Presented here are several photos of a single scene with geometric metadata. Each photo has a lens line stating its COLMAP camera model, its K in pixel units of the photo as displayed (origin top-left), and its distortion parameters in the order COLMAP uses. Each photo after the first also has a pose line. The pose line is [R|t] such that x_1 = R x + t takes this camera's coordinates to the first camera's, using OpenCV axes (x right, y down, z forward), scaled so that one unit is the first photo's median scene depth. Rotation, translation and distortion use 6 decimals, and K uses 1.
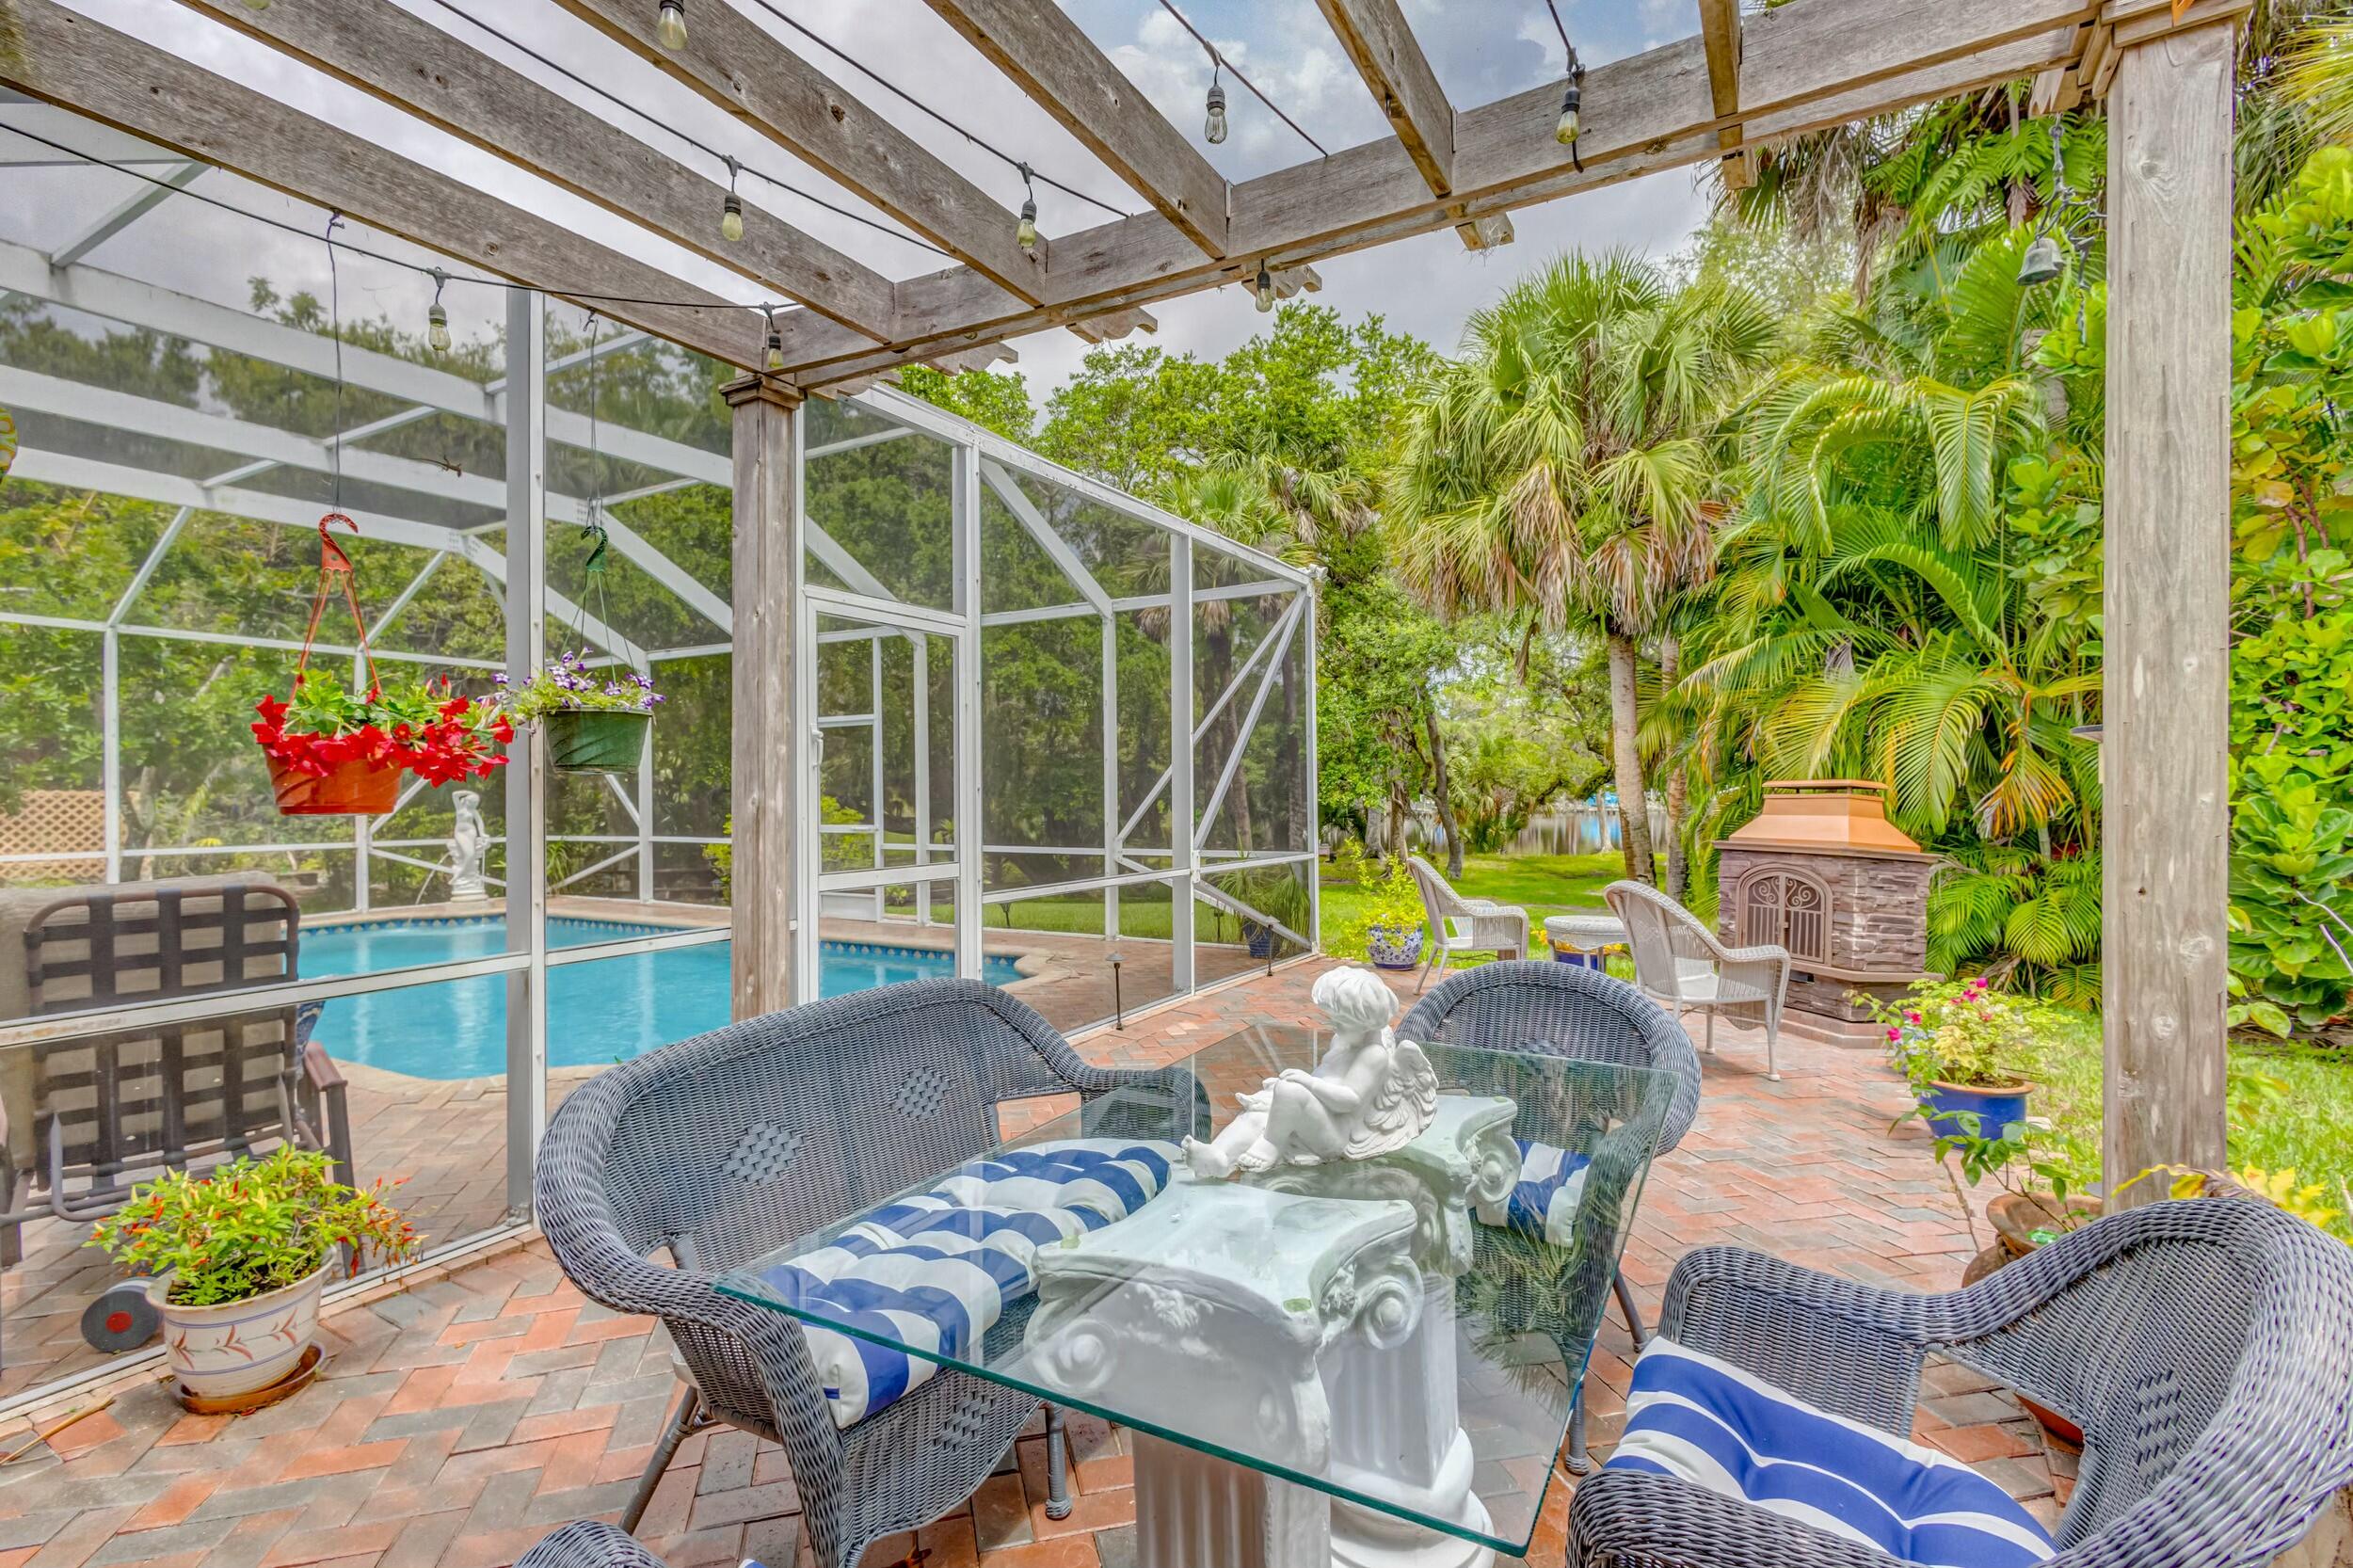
lens RADIAL K [[1095.1, 0, 1180.2], [0, 1095.1, 779.6], [0, 0, 1]] dist [0.009633, -0.000389]
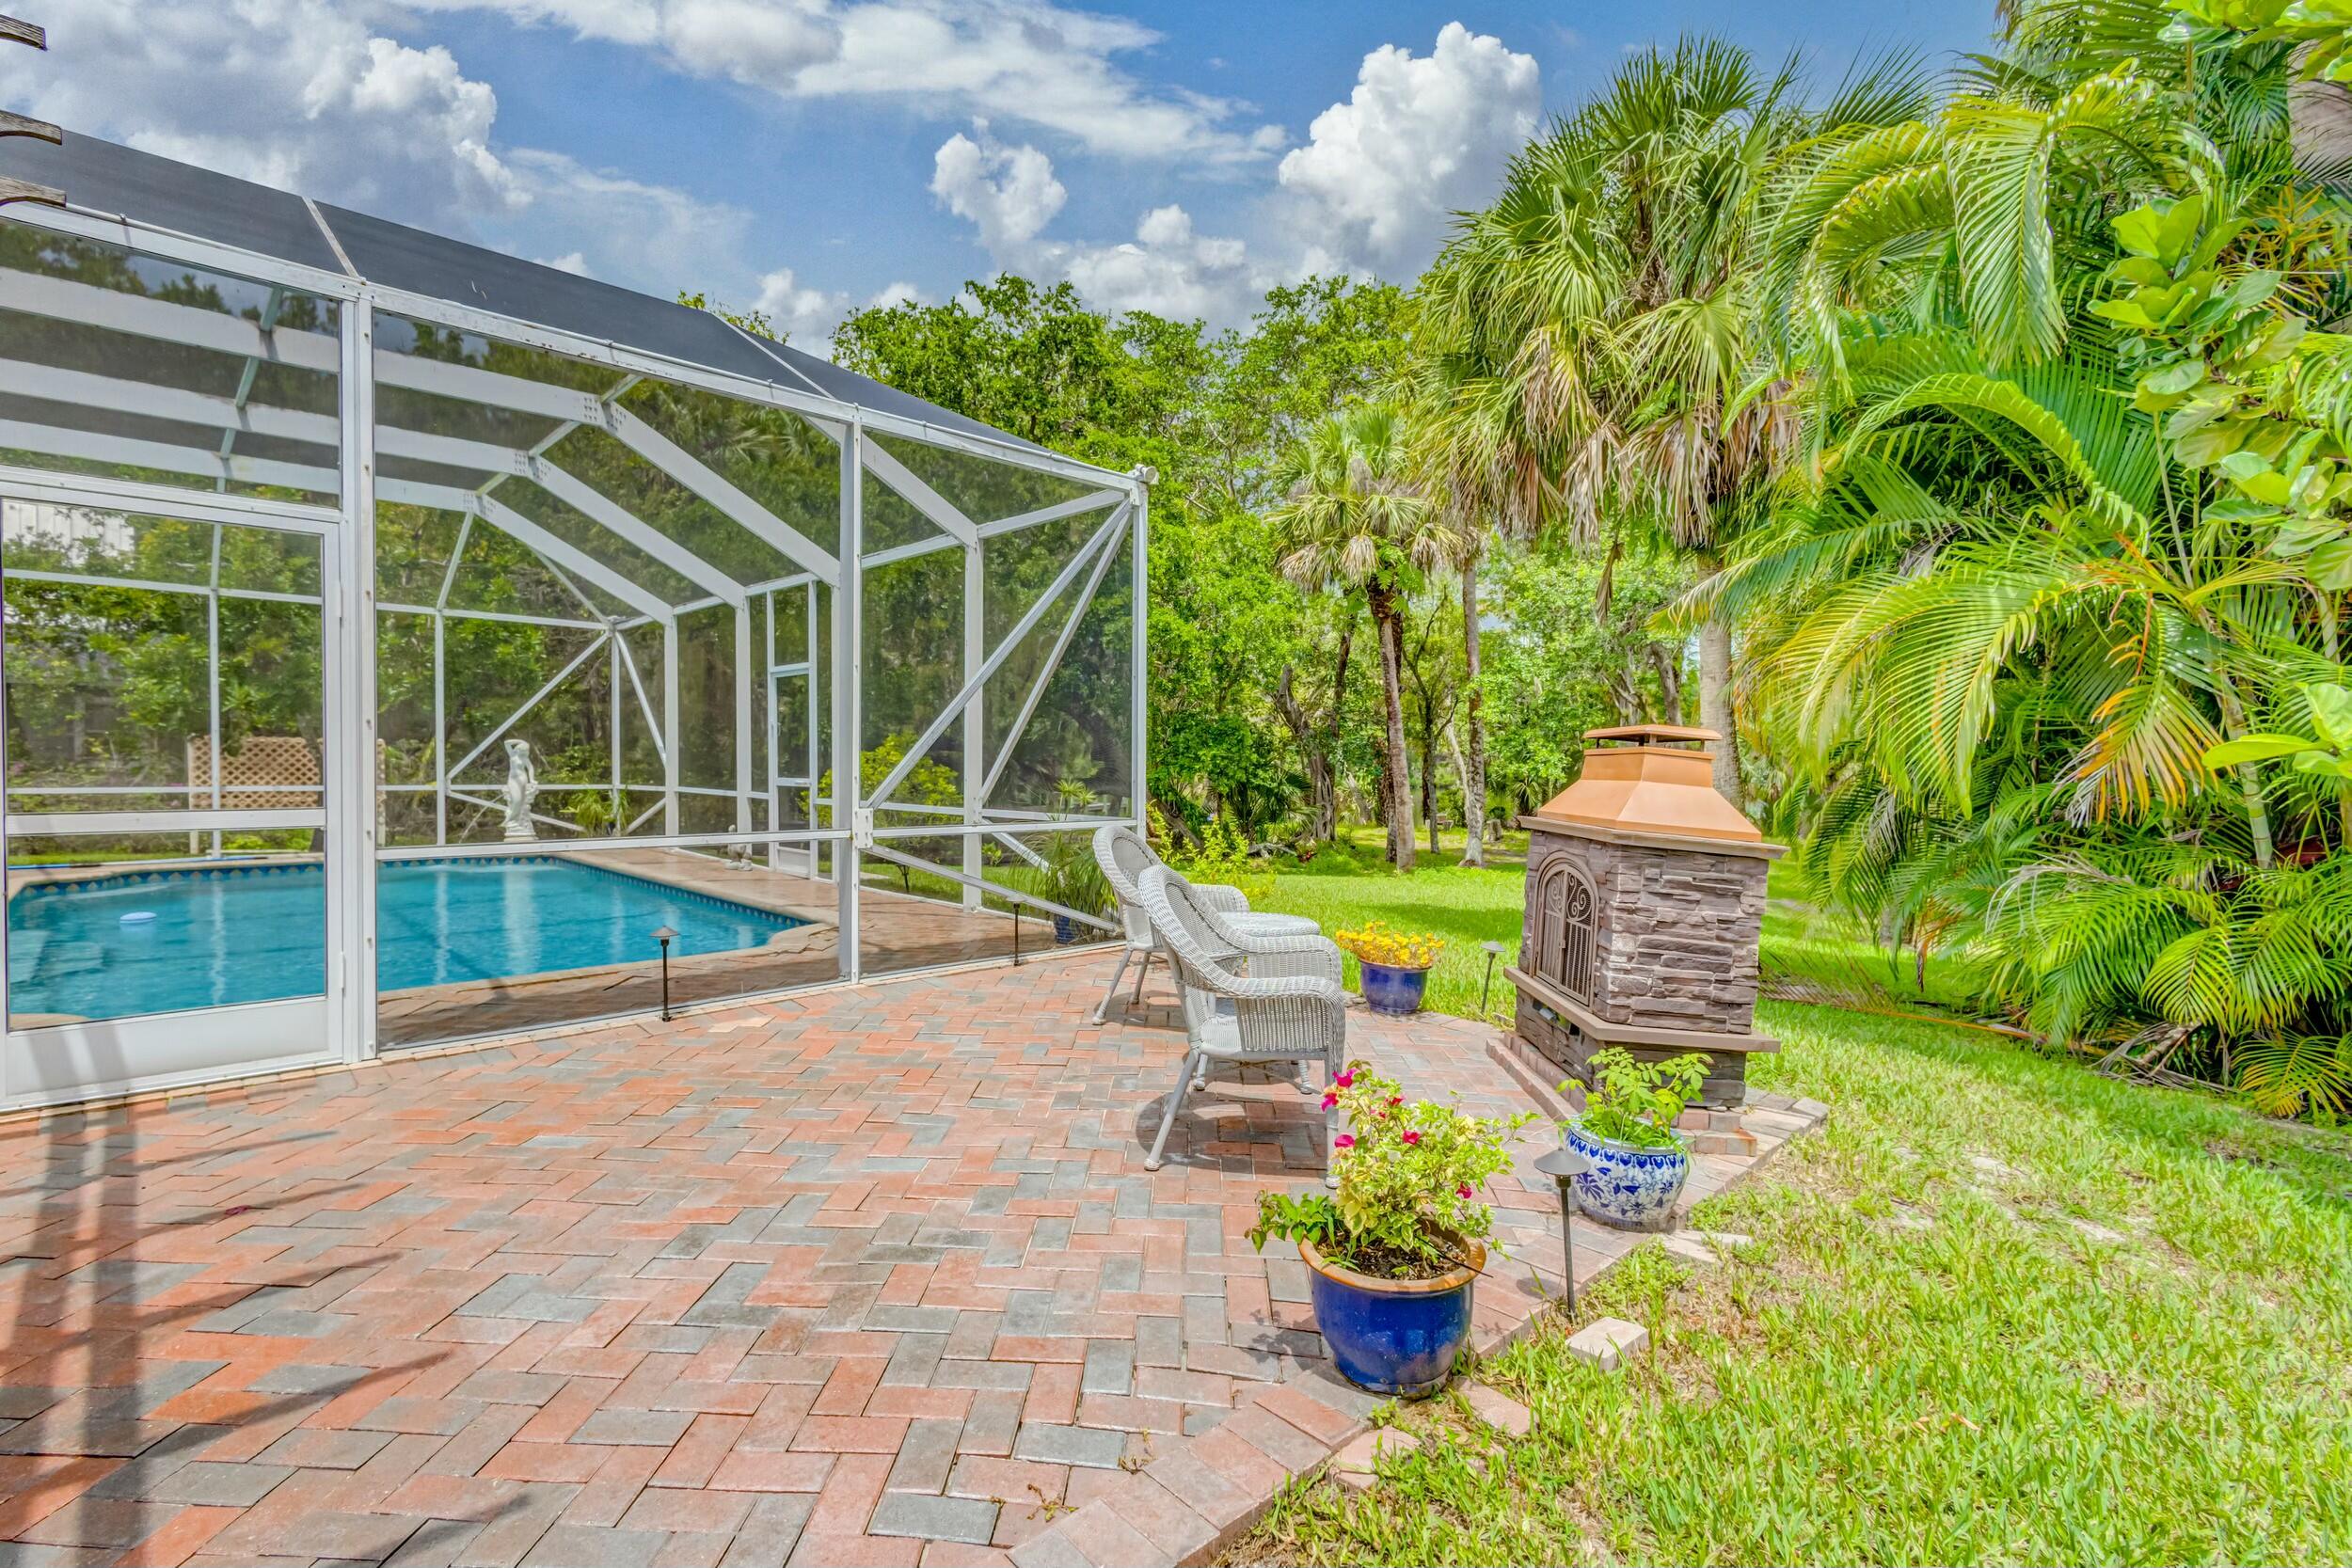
lens RADIAL K [[1094.6, 0, 1179.7], [0, 1094.6, 779.6], [0, 0, 1]] dist [0.009633, -0.000389]
pose [[0.954883, 0.021859, -0.296177, 0.354185], [-0.014420, 0.999524, 0.027278, 0.012099], [0.296632, -0.021777, 0.954744, 0.202859]]
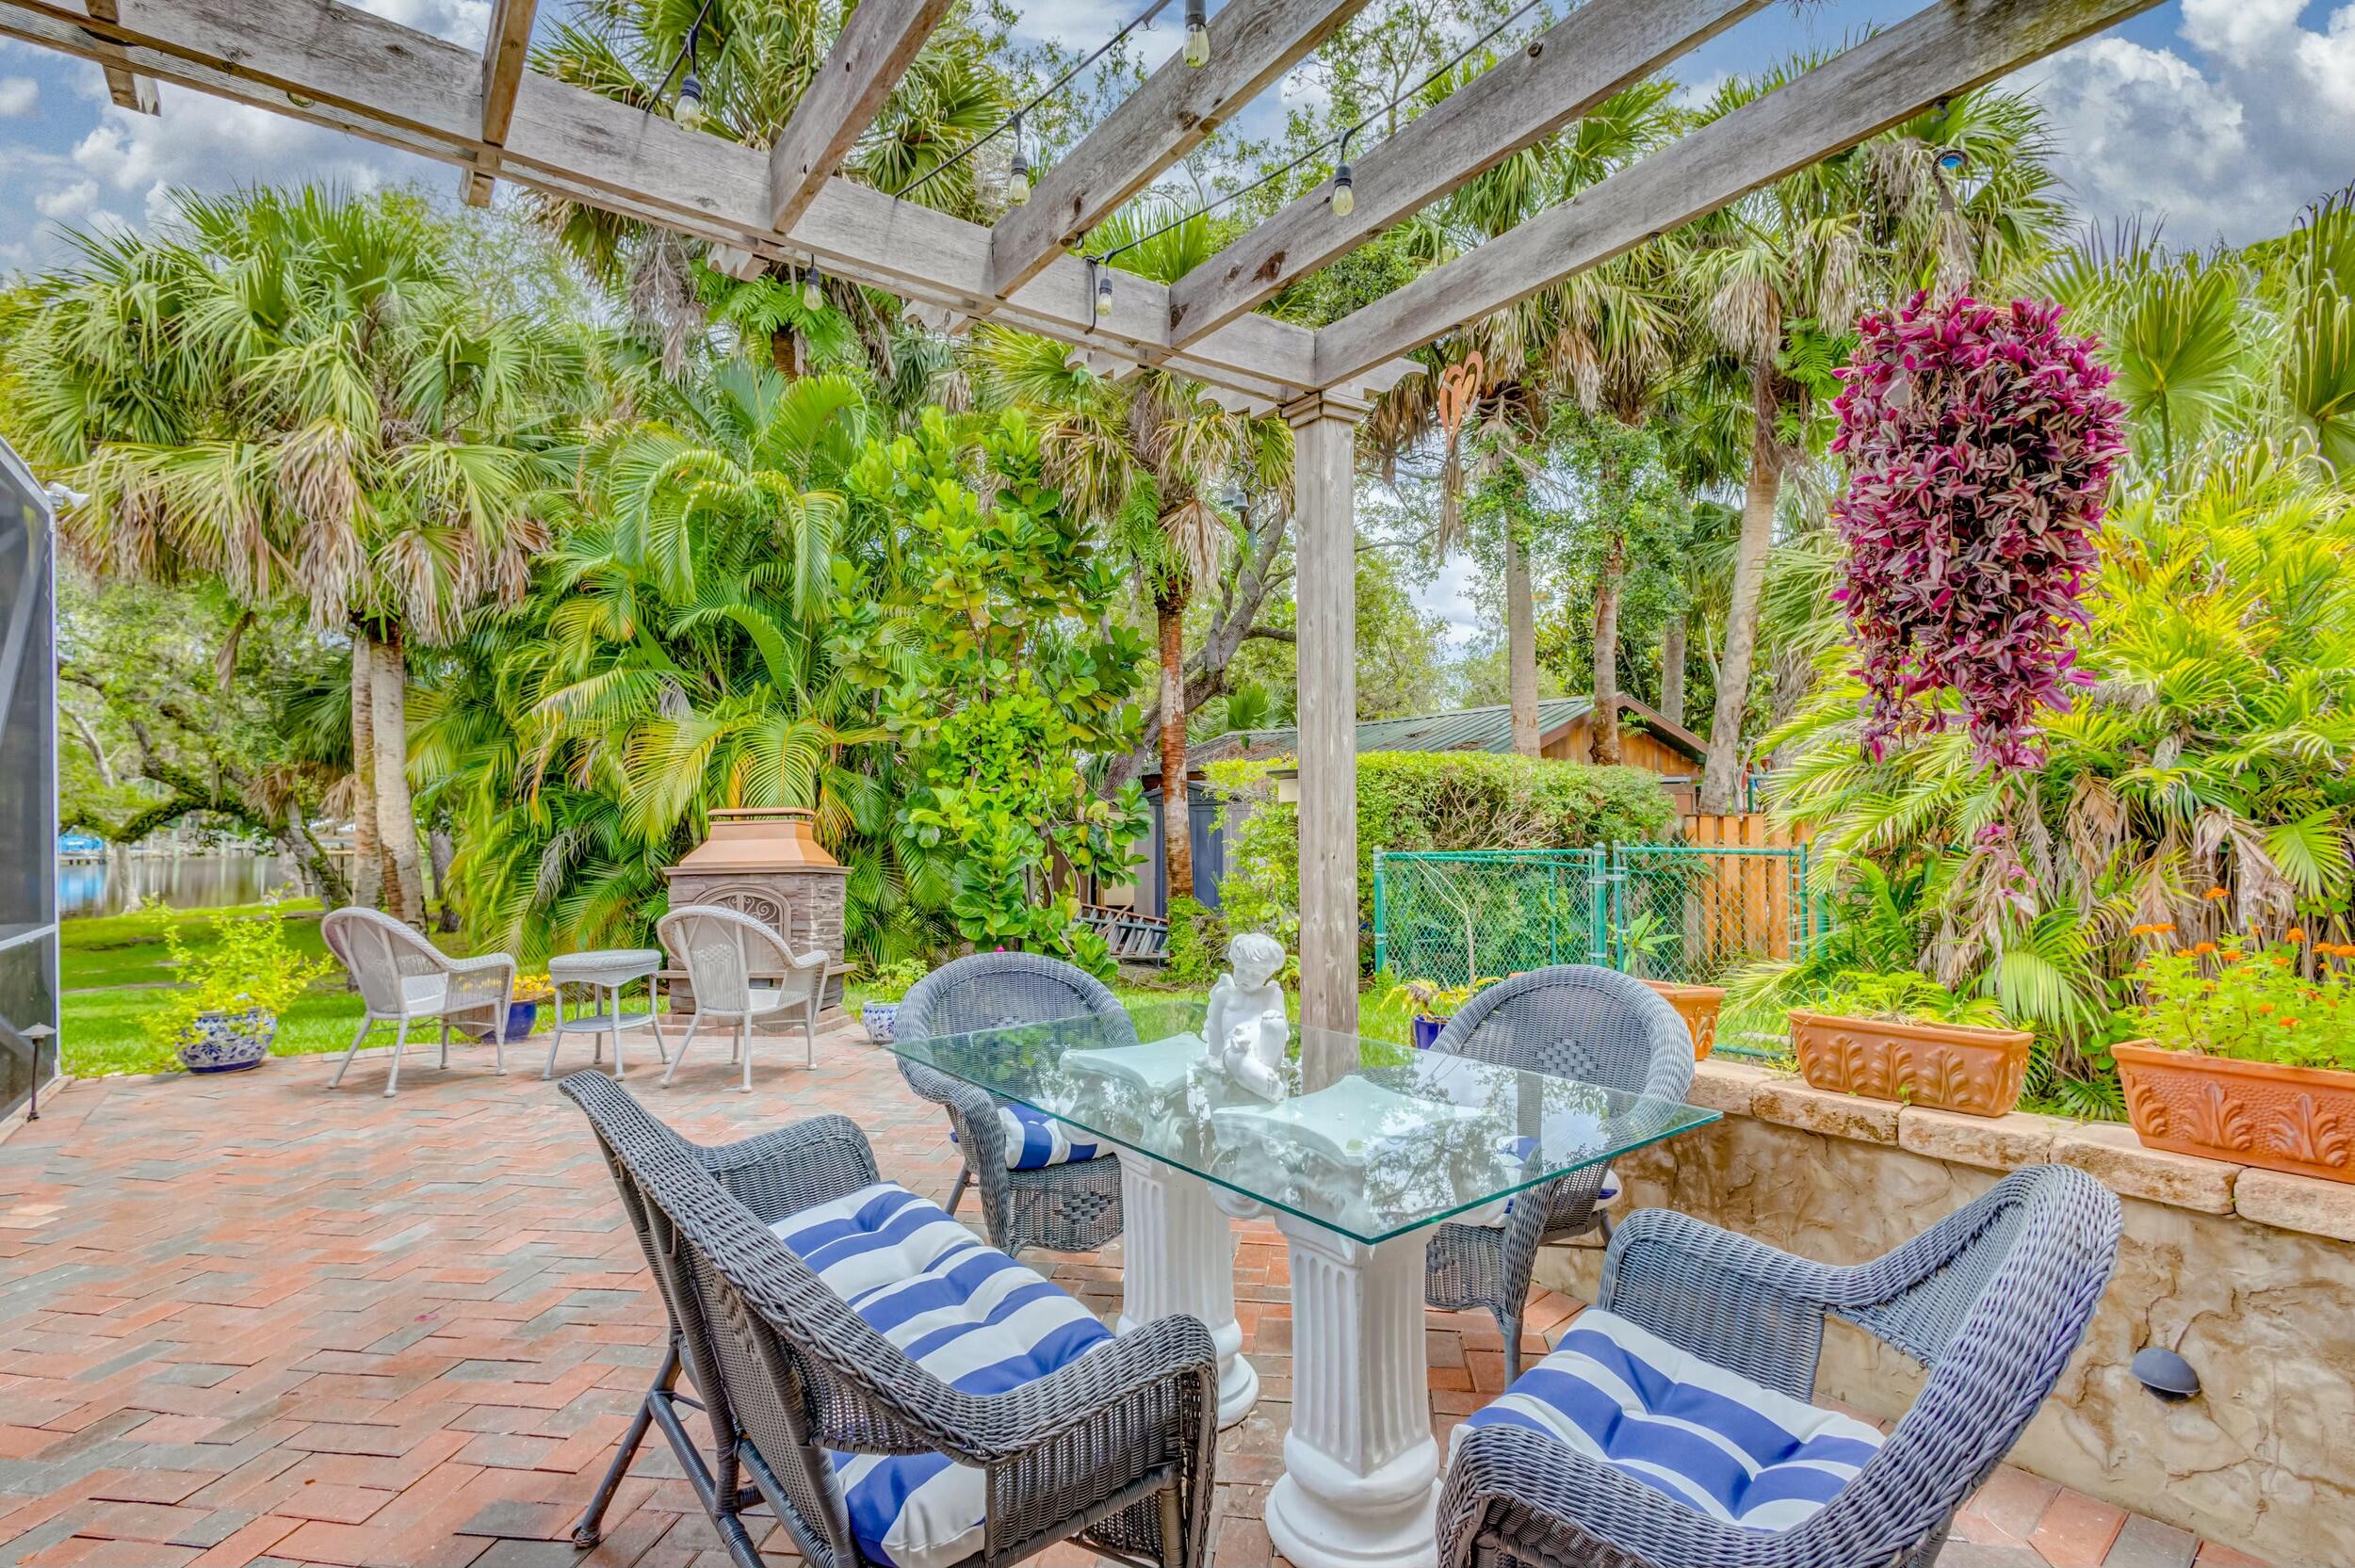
lens RADIAL K [[1116.5, 0, 1177.5], [0, 1116.5, 784.0], [0, 0, 1]] dist [0.014261, 0.000461]
pose [[0.387902, 0.016966, 0.921544, -0.217803], [0.007872, 0.999733, -0.021719, 0.002717], [-0.921667, 0.015679, 0.387665, 0.107384]]
